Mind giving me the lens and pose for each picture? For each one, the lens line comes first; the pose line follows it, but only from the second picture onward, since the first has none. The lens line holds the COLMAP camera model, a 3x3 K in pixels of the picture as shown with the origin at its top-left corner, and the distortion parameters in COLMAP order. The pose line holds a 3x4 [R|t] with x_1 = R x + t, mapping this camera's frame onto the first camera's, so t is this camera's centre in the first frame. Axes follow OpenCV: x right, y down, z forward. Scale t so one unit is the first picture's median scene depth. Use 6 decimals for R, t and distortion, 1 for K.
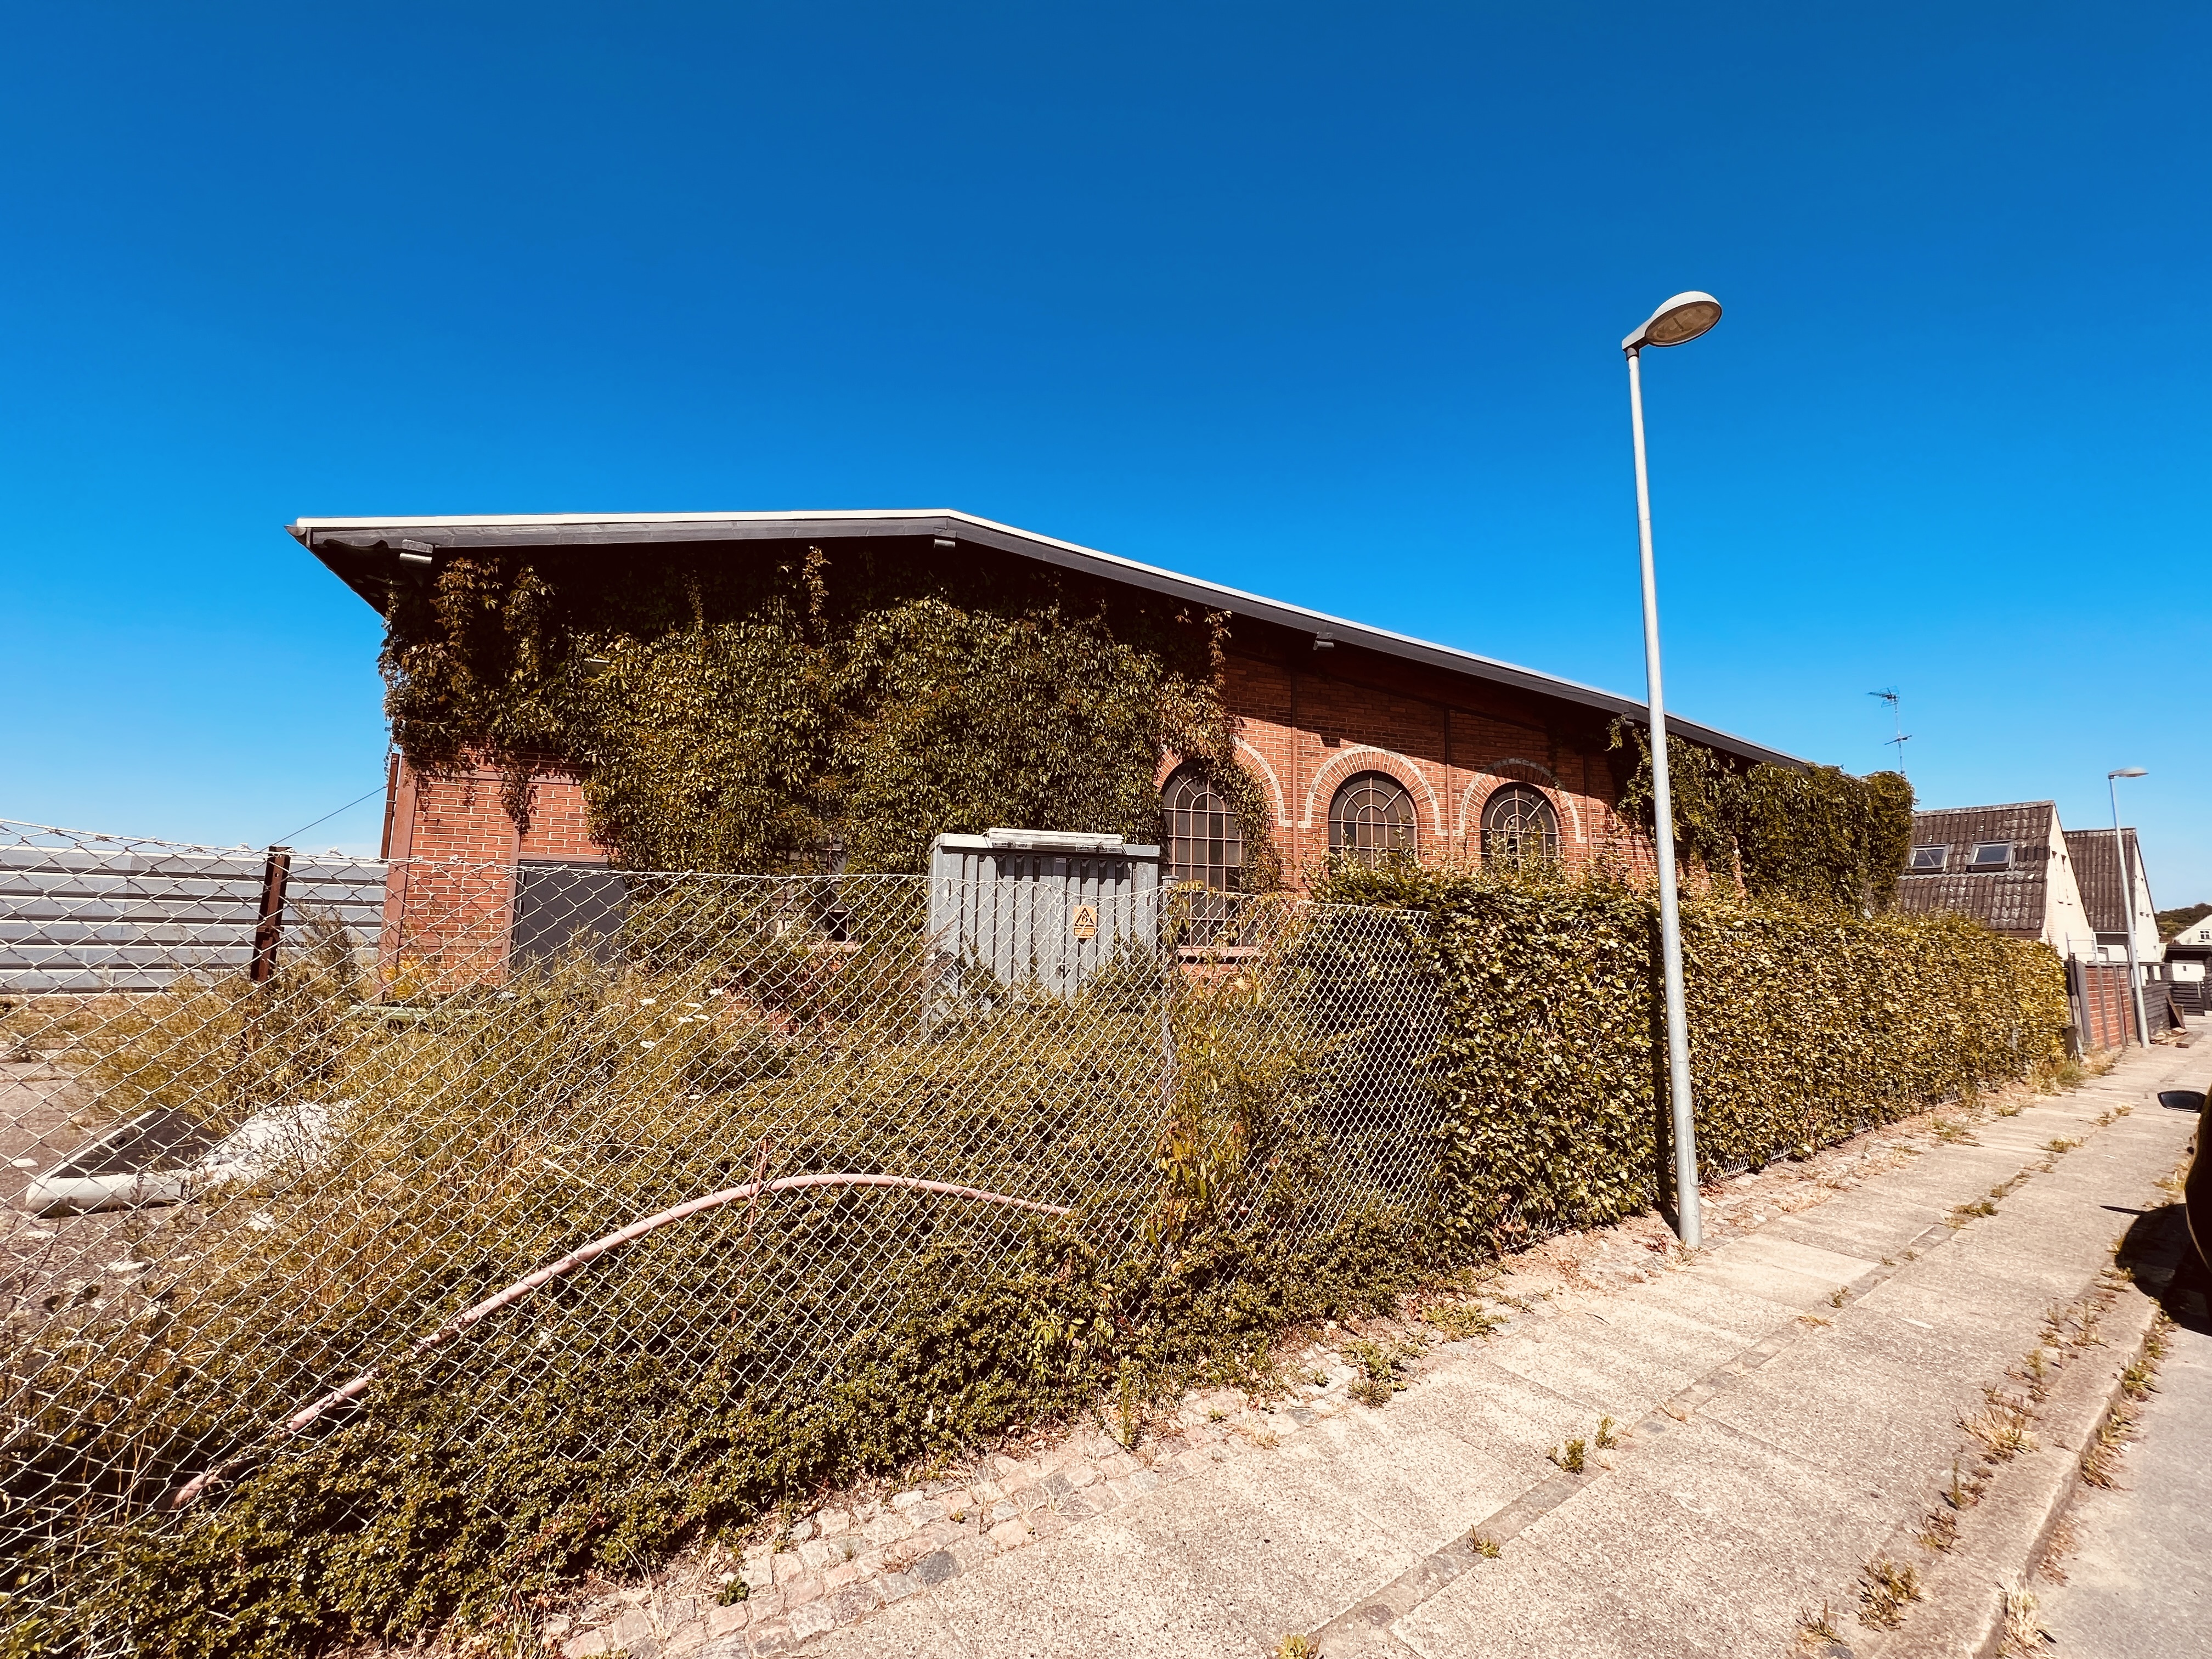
lens RADIAL K [[892.4, 0, 1106.0], [0, 892.4, 829.5], [0, 0, 1]] dist [-0.001270, -0.000240]
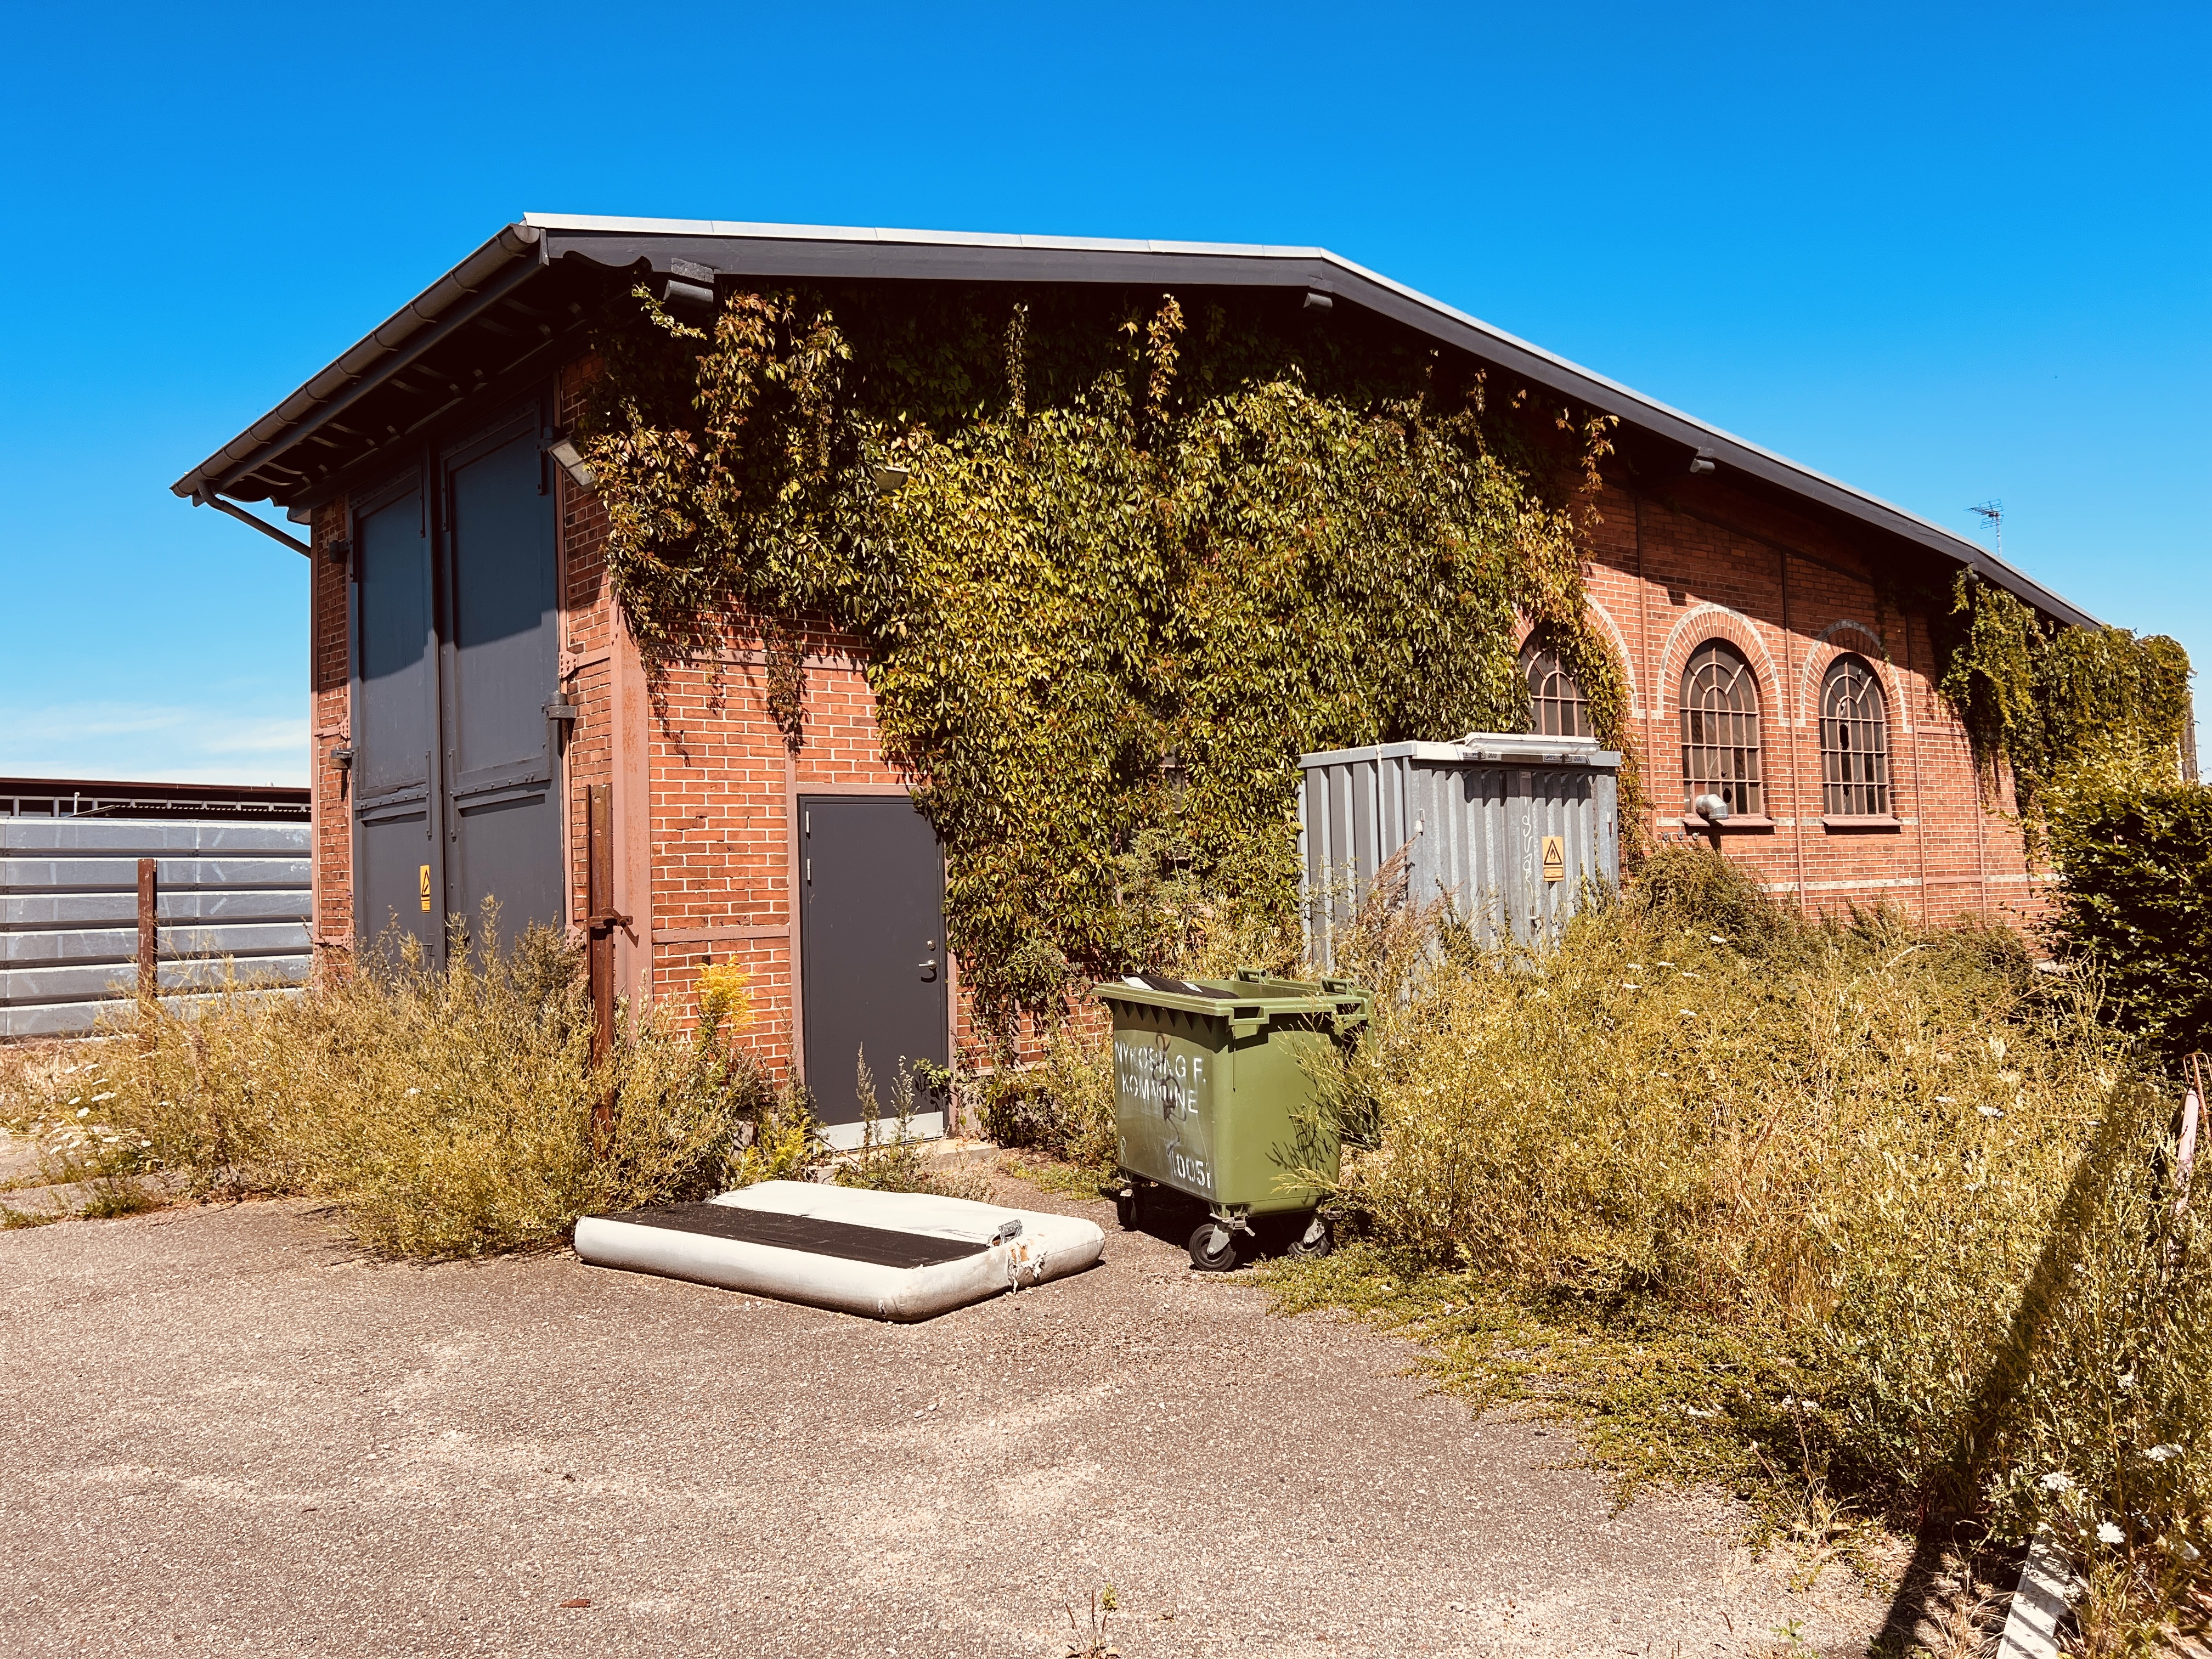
lens RADIAL K [[1681.7, 0, 1092.1], [0, 1681.7, 828.4], [0, 0, 1]] dist [0.060997, -0.072481]
pose [[0.937065, -0.033568, 0.347537, -0.773322], [0.004517, 0.996450, 0.084068, -0.035145], [-0.349125, -0.077207, 0.933890, -0.142071]]
